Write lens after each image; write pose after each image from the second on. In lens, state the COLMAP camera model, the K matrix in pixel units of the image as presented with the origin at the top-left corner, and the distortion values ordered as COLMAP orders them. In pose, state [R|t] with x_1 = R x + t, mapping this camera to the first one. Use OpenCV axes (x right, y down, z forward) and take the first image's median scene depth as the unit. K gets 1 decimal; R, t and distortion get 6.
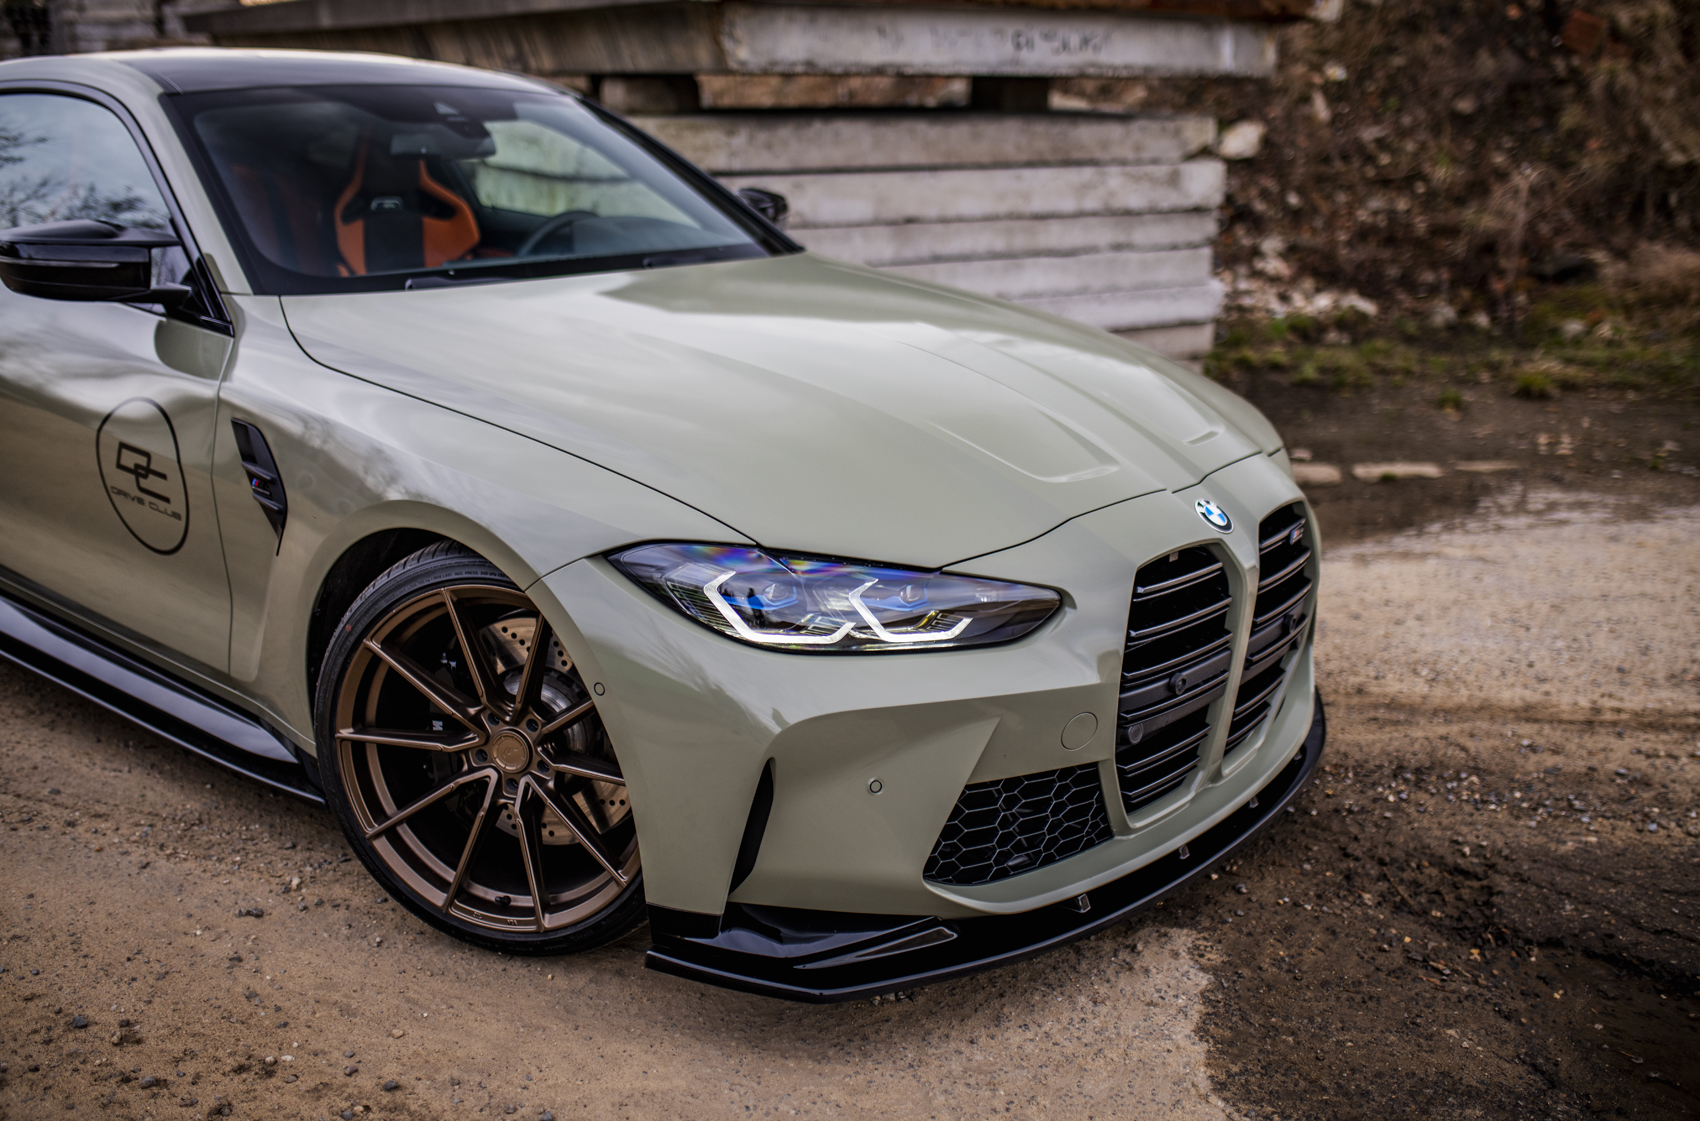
lens RADIAL K [[1702.4, 0, 850.0], [0, 1702.4, 560.5], [0, 0, 1]] dist [-0.072715, 0.117864]
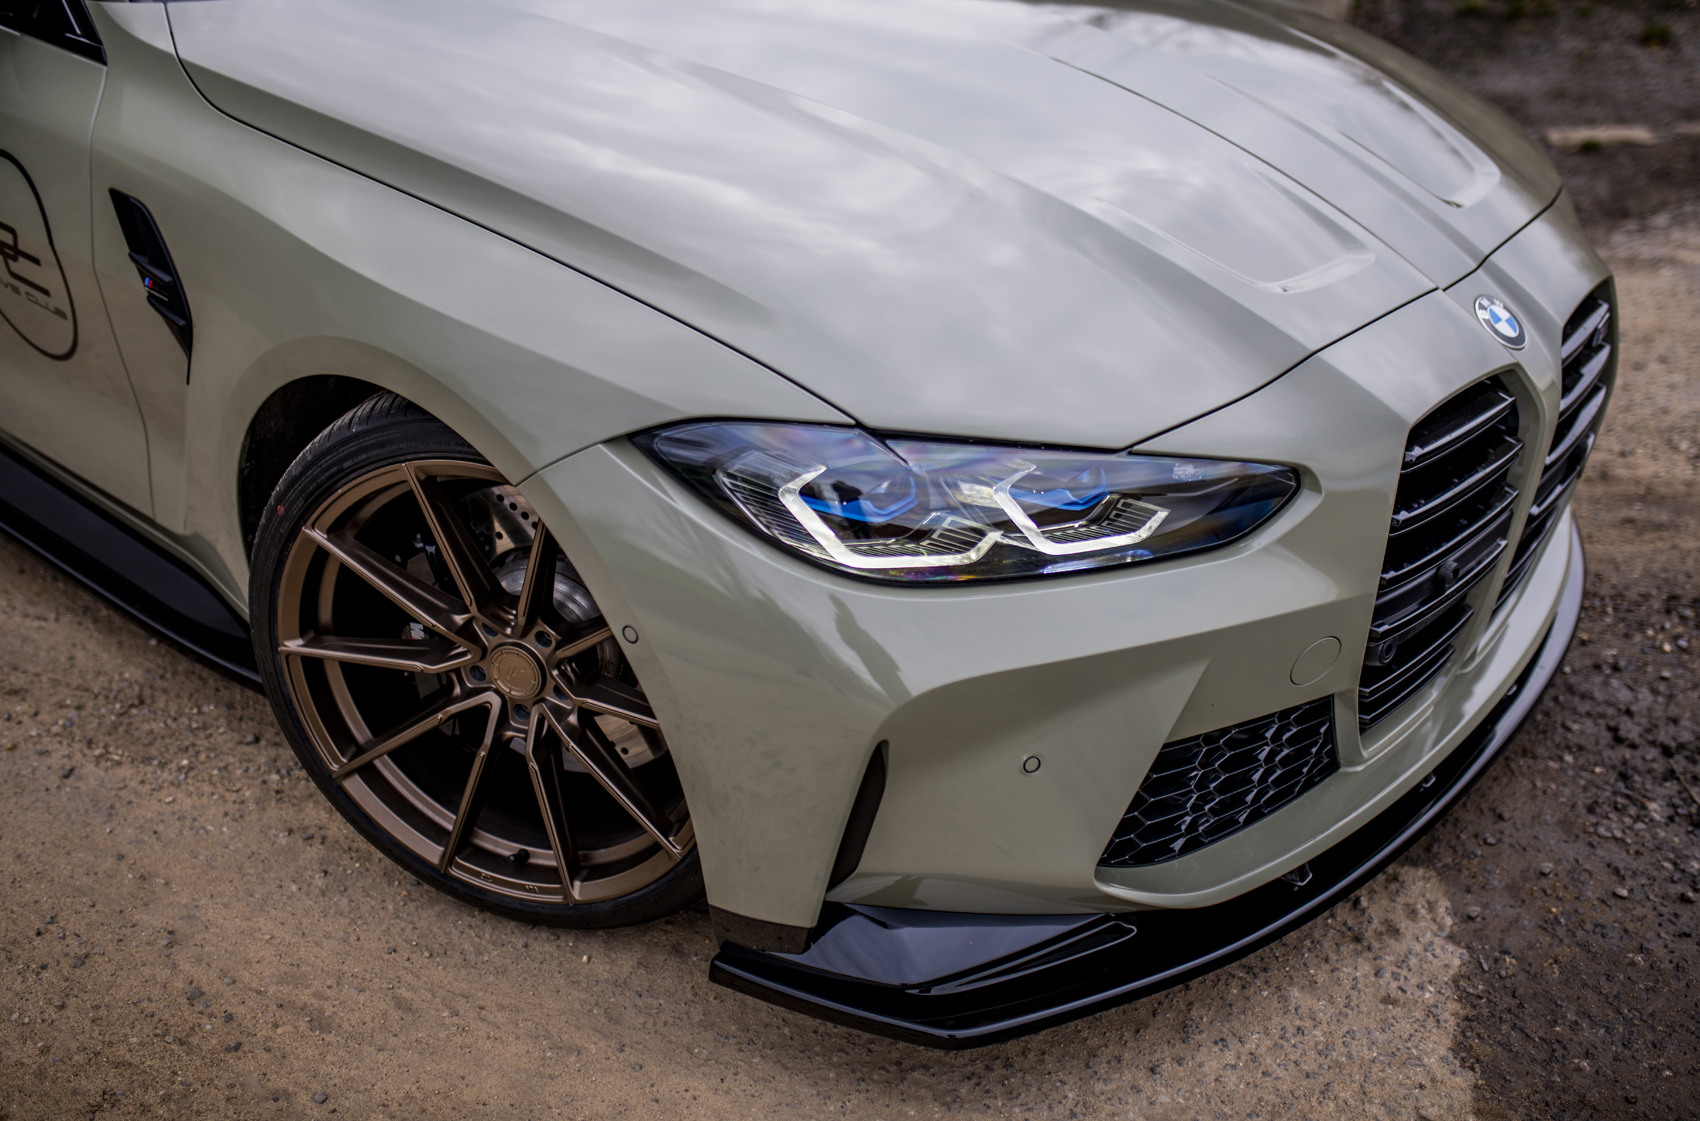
lens RADIAL K [[1702.4, 0, 850.0], [0, 1702.4, 560.5], [0, 0, 1]] dist [-0.072715, 0.117864]
pose [[0.999329, -0.007846, -0.035776, -0.030218], [0.015868, 0.973103, 0.229822, -0.098538], [0.033011, -0.230236, 0.972575, 0.305267]]
